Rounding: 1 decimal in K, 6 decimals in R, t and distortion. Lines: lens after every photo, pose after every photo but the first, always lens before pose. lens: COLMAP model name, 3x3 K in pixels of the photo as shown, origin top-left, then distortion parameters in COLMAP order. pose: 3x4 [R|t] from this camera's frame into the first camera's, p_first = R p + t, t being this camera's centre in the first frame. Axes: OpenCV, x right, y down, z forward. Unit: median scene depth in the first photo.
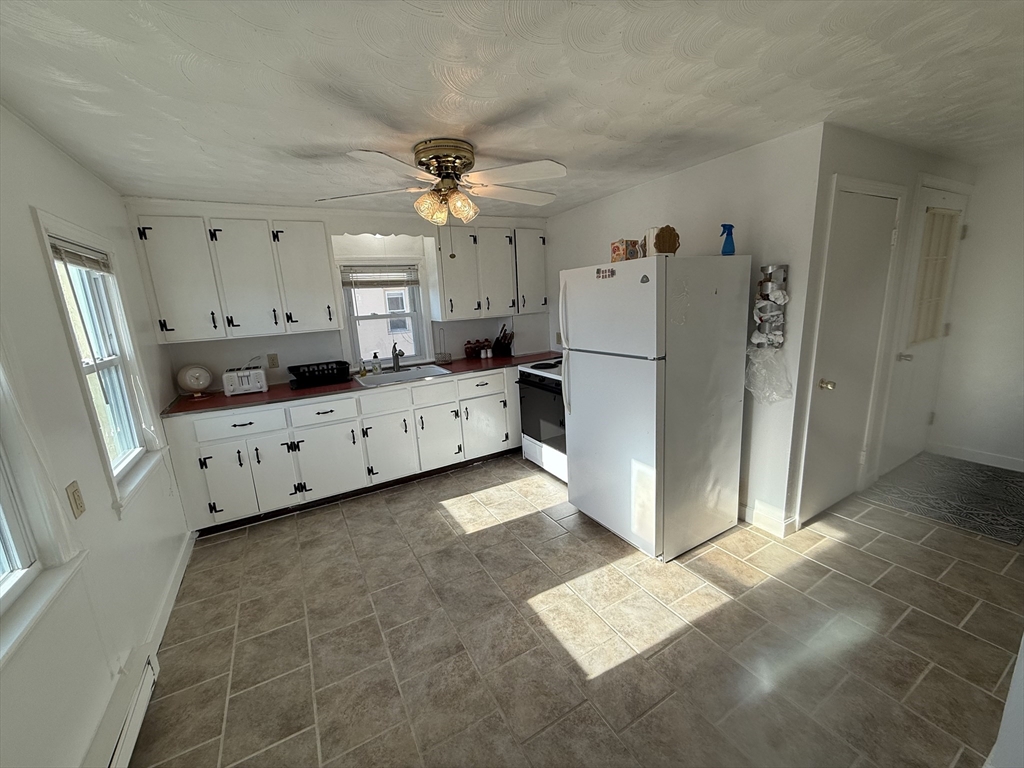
lens RADIAL K [[406.8, 0, 507.9], [0, 406.8, 382.7], [0, 0, 1]] dist [0.000567, -0.000289]
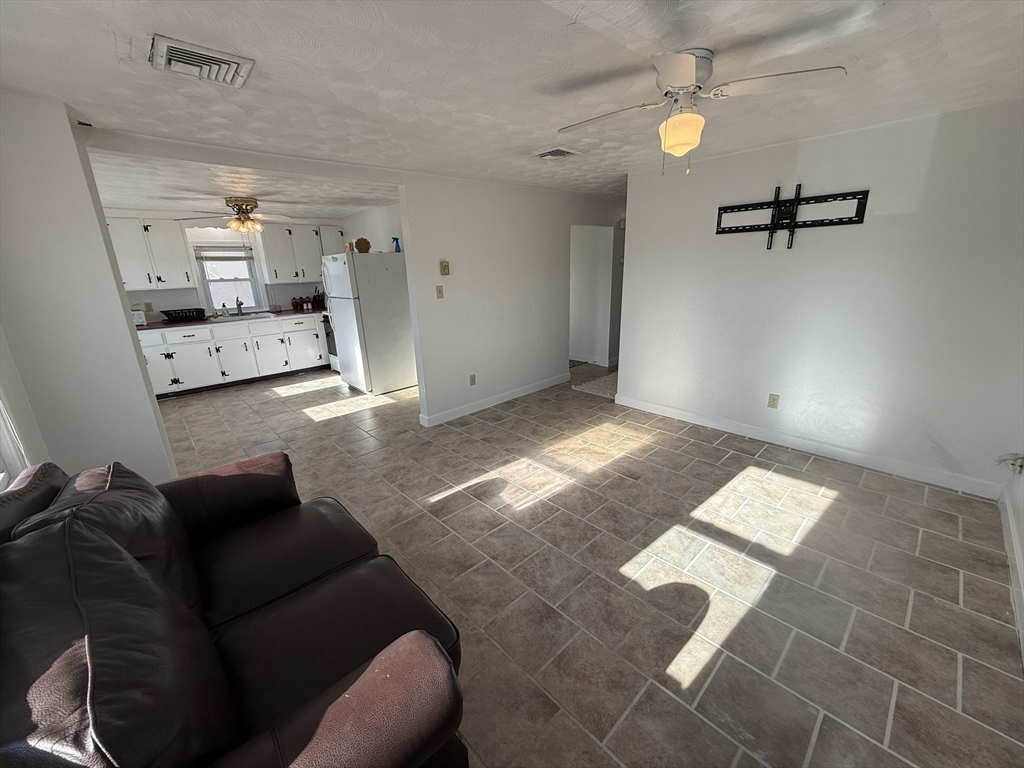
lens RADIAL K [[406.8, 0, 507.9], [0, 406.8, 382.7], [0, 0, 1]] dist [0.000567, -0.000289]
pose [[0.972385, -0.040602, 0.229823, 0.426432], [0.026501, 0.997591, 0.064115, 0.185862], [-0.231872, -0.056253, 0.971118, -0.924026]]
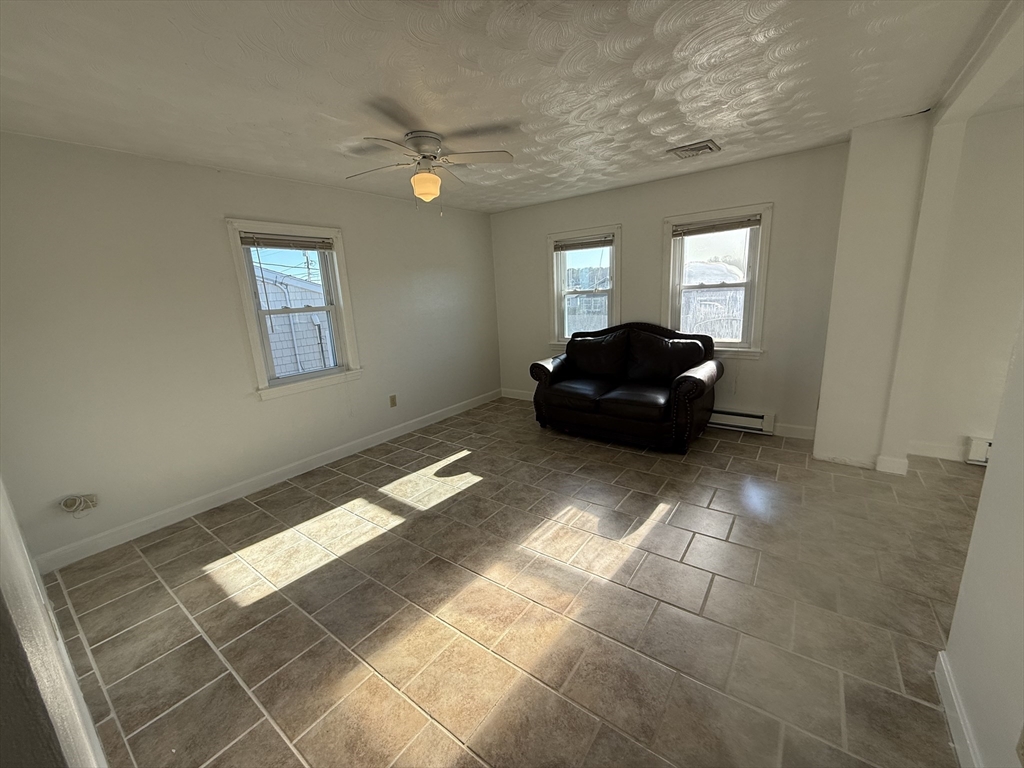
lens RADIAL K [[406.8, 0, 507.9], [0, 406.8, 382.7], [0, 0, 1]] dist [0.000567, -0.000289]
pose [[-0.909642, 0.190153, -0.369315, 1.000480], [0.018244, 0.906503, 0.421804, -0.086935], [0.414993, 0.376953, -0.828062, 0.400913]]
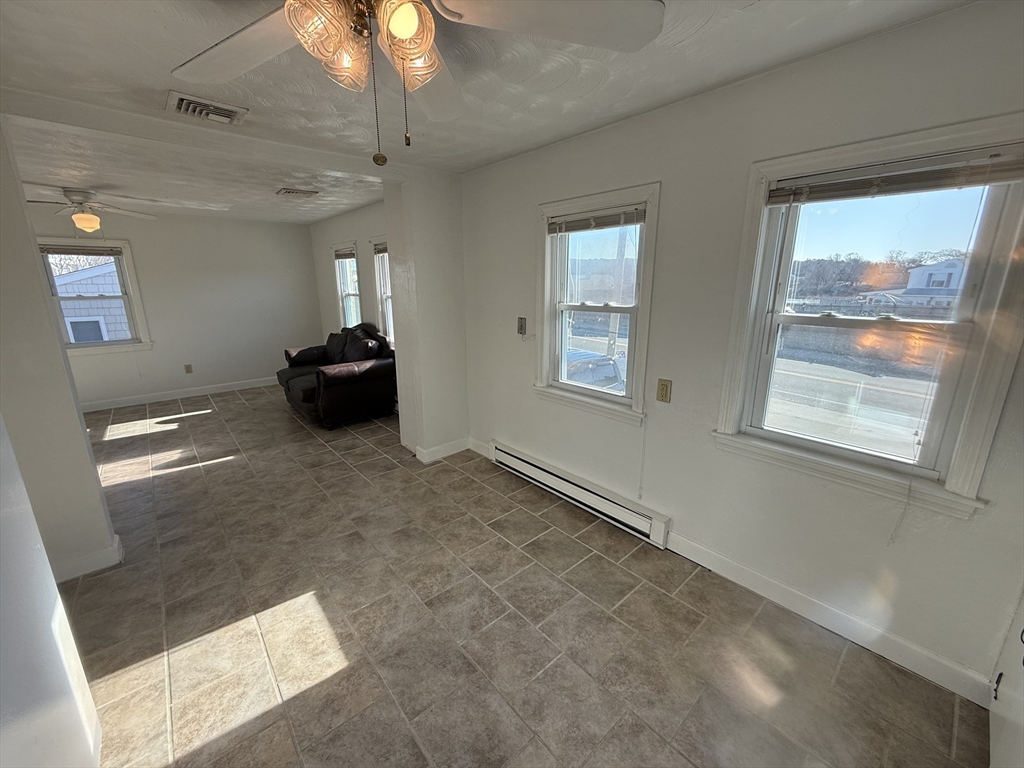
lens RADIAL K [[406.8, 0, 507.9], [0, 406.8, 382.7], [0, 0, 1]] dist [0.000567, -0.000289]
pose [[-0.977165, 0.106911, -0.183626, -0.108664], [0.014053, 0.894823, 0.446201, -0.190357], [0.212017, 0.433431, -0.875892, 1.008100]]
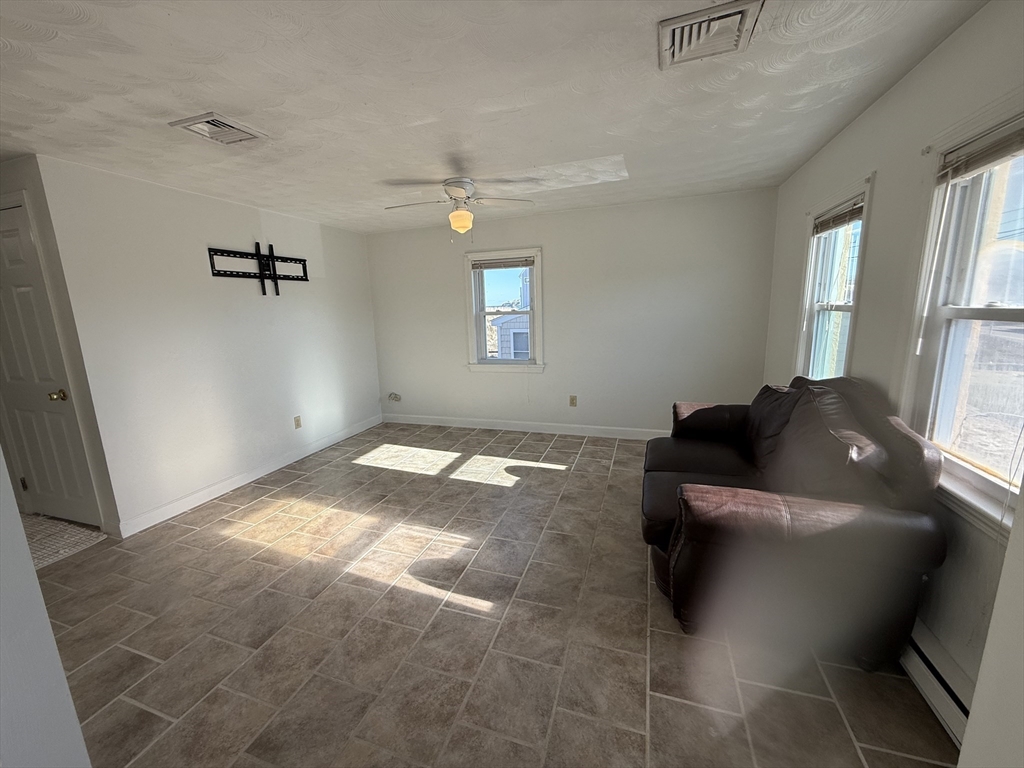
lens RADIAL K [[406.8, 0, 507.9], [0, 406.8, 382.7], [0, 0, 1]] dist [0.000567, -0.000289]
pose [[-0.657467, -0.063326, 0.750818, -0.002402], [0.227116, 0.933462, 0.277609, 0.009417], [-0.718440, 0.353041, -0.599338, 0.173652]]
